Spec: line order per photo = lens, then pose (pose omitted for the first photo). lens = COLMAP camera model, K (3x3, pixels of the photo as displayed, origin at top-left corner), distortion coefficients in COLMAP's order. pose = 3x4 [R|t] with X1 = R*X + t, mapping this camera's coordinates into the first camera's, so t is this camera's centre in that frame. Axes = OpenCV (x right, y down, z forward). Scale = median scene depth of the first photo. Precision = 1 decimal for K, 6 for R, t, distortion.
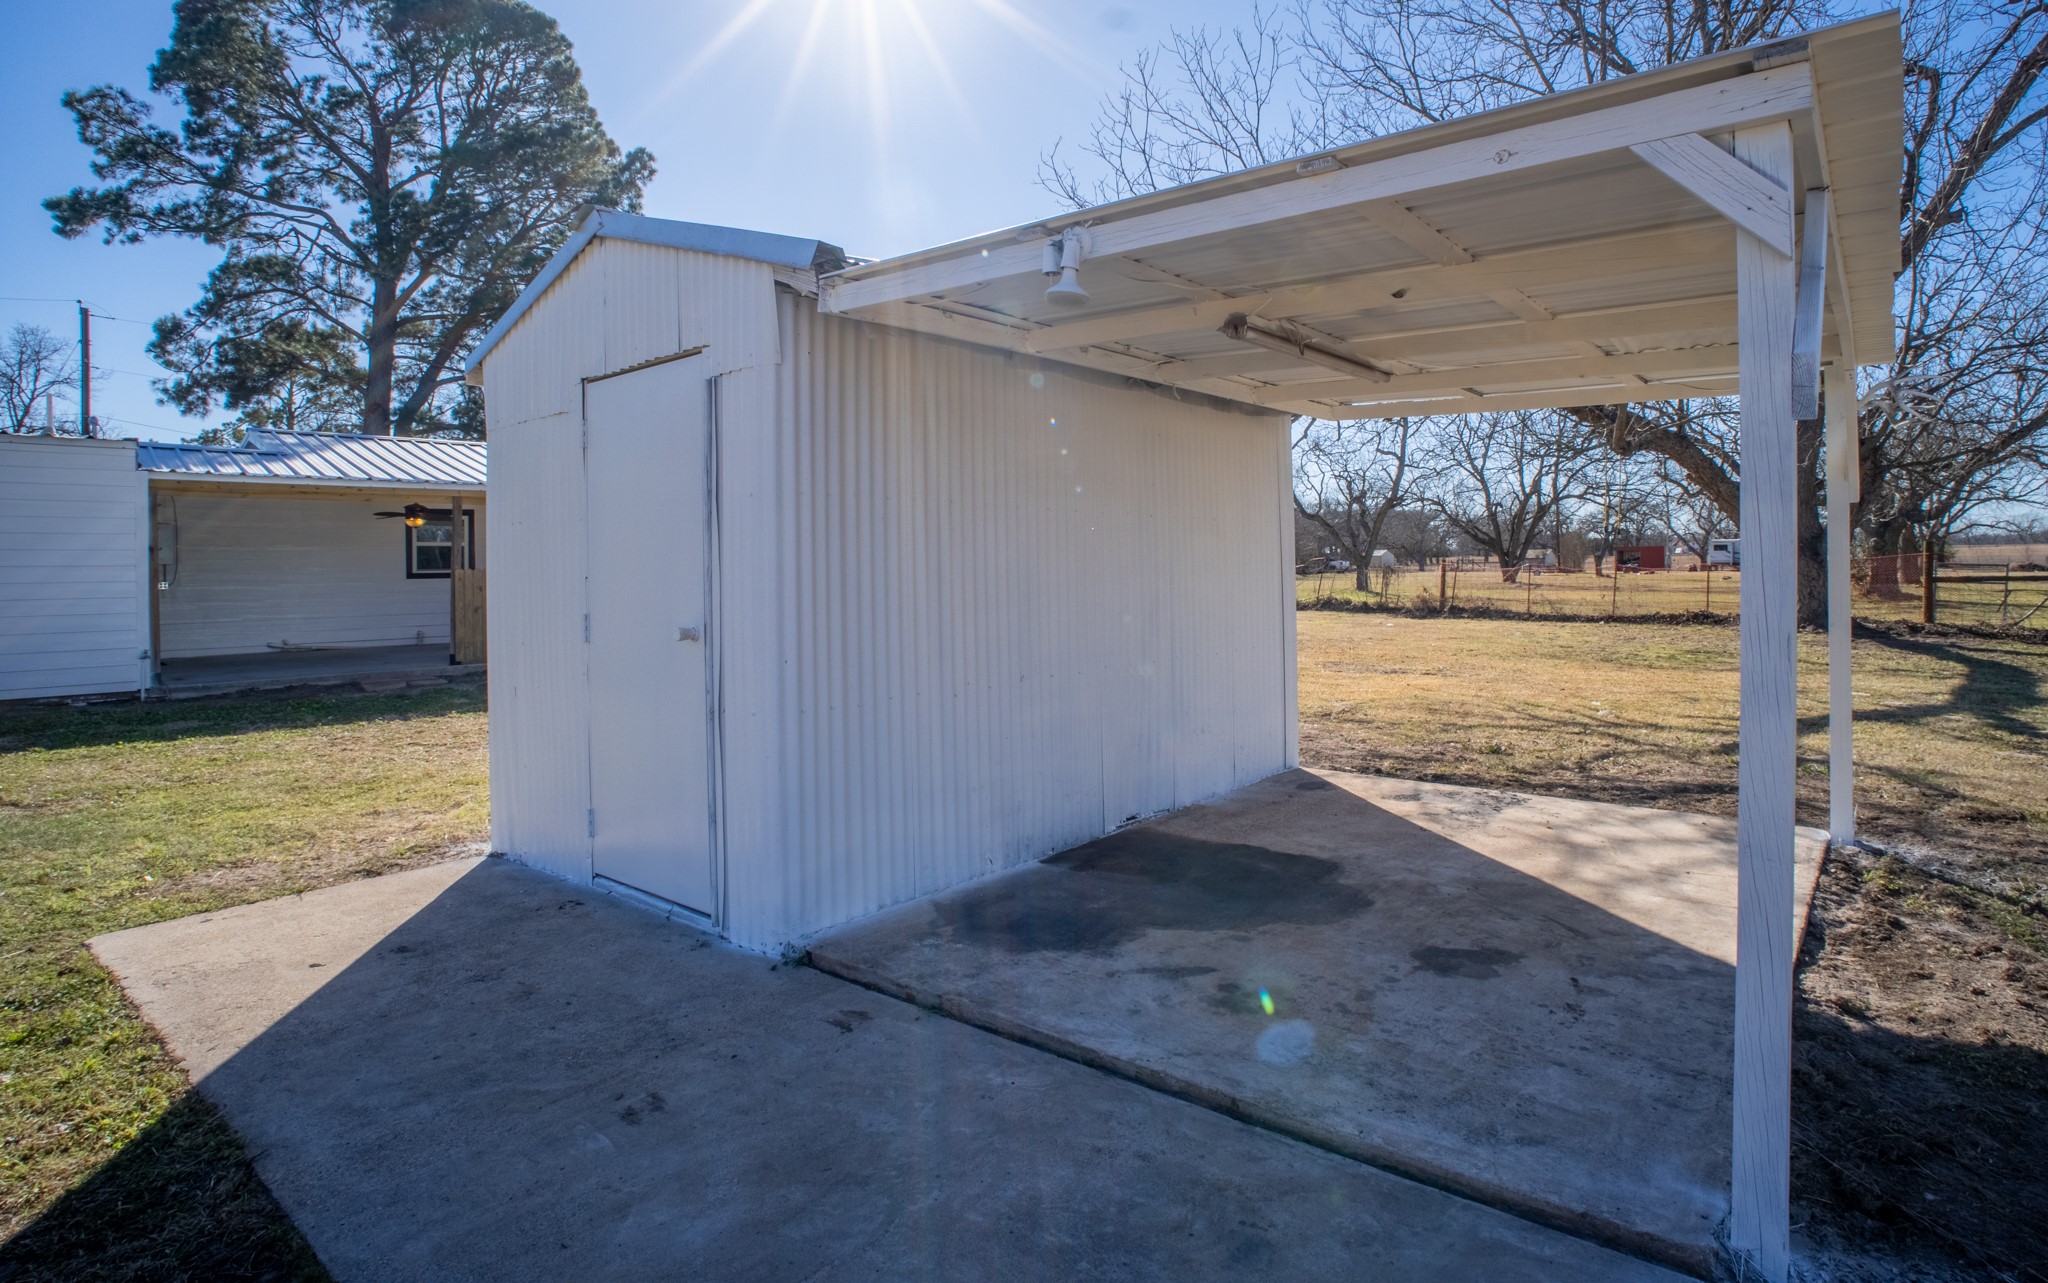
lens RADIAL K [[1002.7, 0, 1024.7], [0, 1002.7, 560.1], [0, 0, 1]] dist [-0.057841, 0.019897]
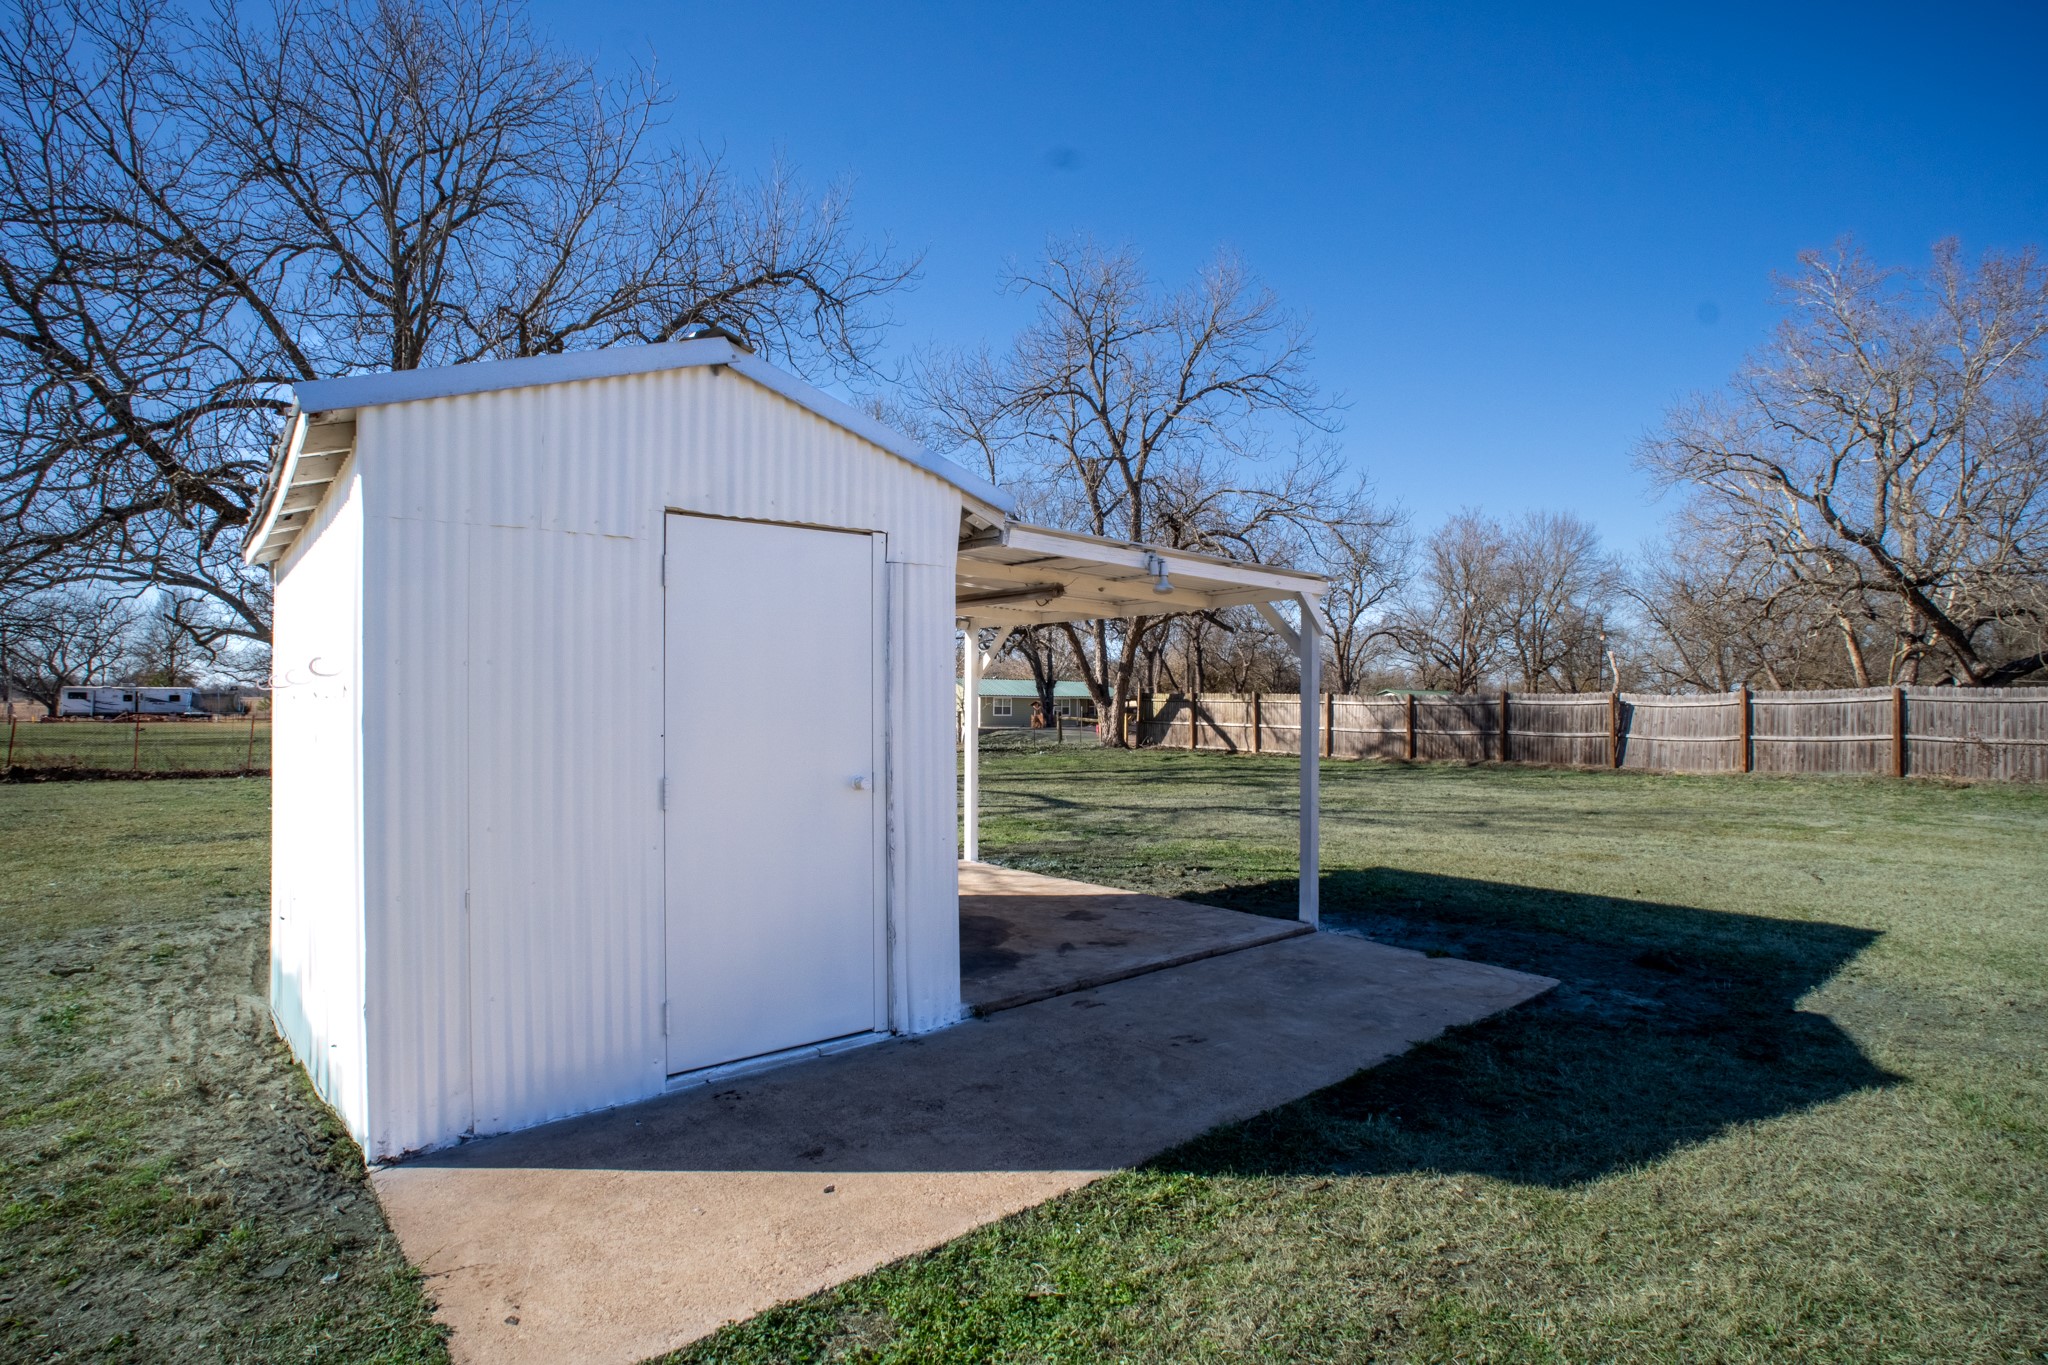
lens RADIAL K [[992.8, 0, 1024.0], [0, 992.8, 682.5], [0, 0, 1]] dist [-0.070906, 0.029689]
pose [[0.236110, 0.032695, 0.971176, -1.630565], [-0.003918, 0.999458, -0.032695, -0.002997], [-0.971718, 0.003915, 0.236111, 0.664681]]
